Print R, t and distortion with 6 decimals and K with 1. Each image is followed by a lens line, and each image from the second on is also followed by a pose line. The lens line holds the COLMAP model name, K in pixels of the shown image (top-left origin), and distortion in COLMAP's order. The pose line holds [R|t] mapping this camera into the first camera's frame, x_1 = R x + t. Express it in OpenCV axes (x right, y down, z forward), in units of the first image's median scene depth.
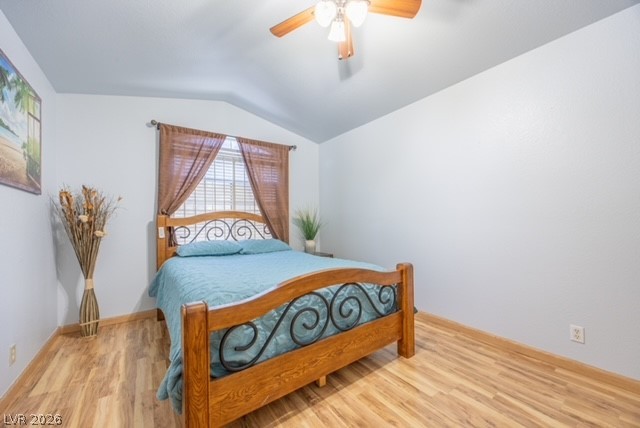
lens RADIAL K [[246.4, 0, 318.4], [0, 246.4, 218.6], [0, 0, 1]] dist [-0.001541, 0.000134]
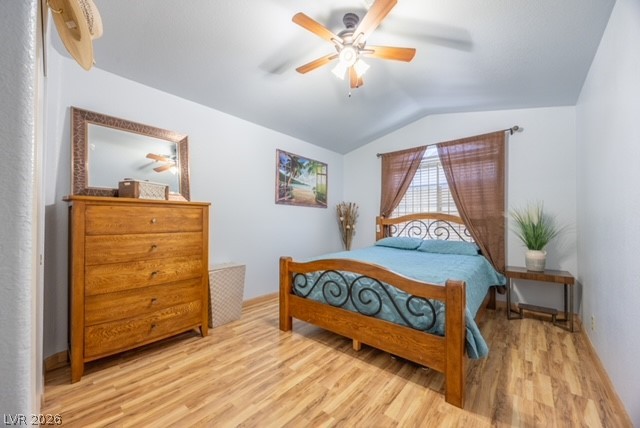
lens RADIAL K [[246.4, 0, 318.4], [0, 246.4, 218.6], [0, 0, 1]] dist [-0.001541, 0.000134]
pose [[0.232176, 0.009506, -0.972627, 0.680126], [-0.003024, 0.999954, 0.009051, -0.013390], [0.972669, 0.000840, 0.232194, 0.281122]]
